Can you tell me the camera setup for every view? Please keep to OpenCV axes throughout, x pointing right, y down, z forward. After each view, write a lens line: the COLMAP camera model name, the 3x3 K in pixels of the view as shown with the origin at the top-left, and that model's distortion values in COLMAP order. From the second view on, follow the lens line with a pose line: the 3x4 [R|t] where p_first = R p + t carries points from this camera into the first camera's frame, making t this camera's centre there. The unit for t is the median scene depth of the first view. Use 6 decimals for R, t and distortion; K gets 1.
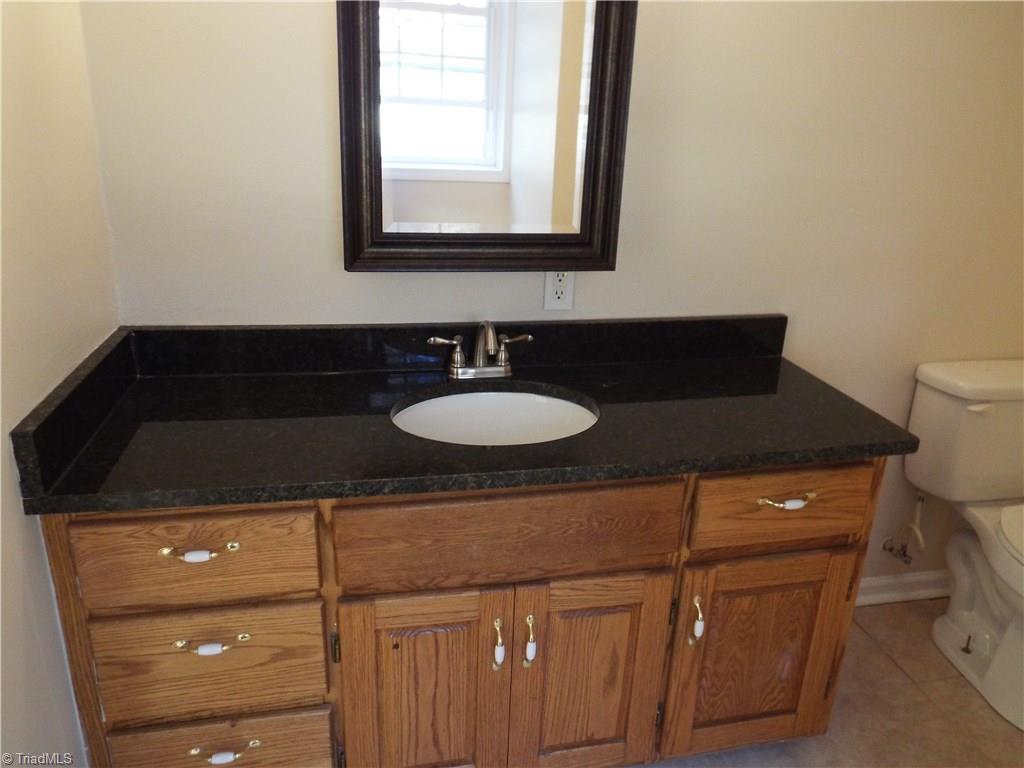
lens RADIAL K [[713.0, 0, 512.0], [0, 713.0, 384.0], [0, 0, 1]] dist [-0.005251, -0.004476]
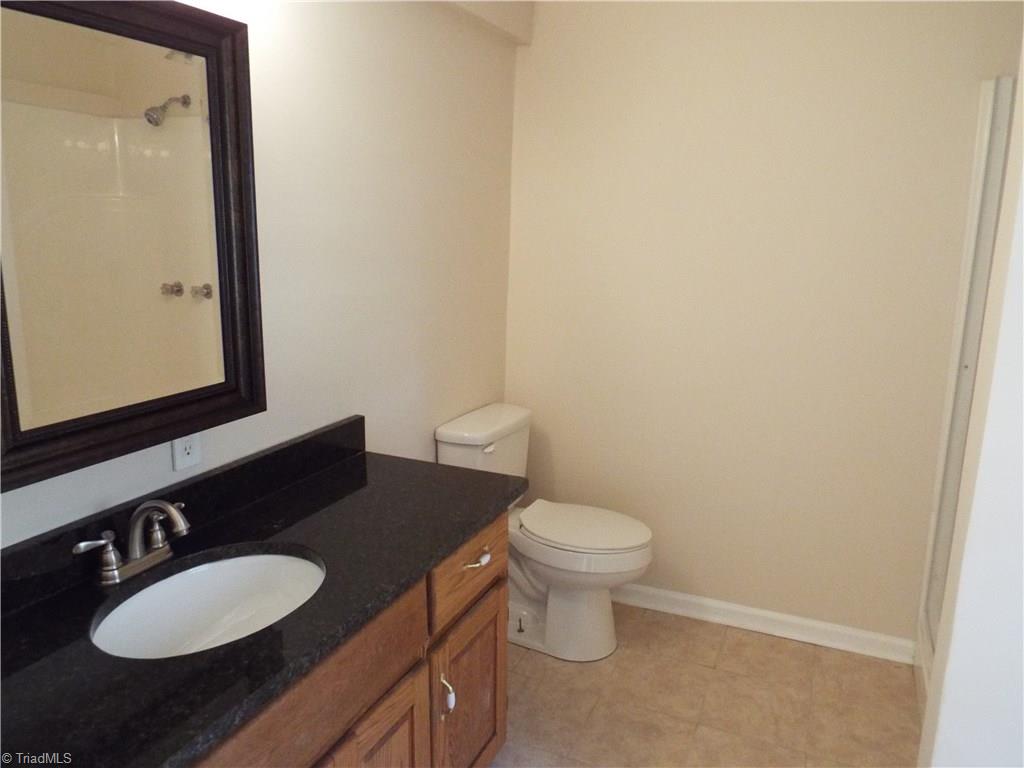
lens RADIAL K [[769.9, 0, 512.0], [0, 769.9, 384.0], [0, 0, 1]] dist [0.002335, 0.054863]
pose [[0.577254, -0.196732, 0.792512, -0.474426], [0.285795, 0.957833, 0.029603, -0.122577], [-0.764918, 0.209408, 0.609138, 0.076628]]
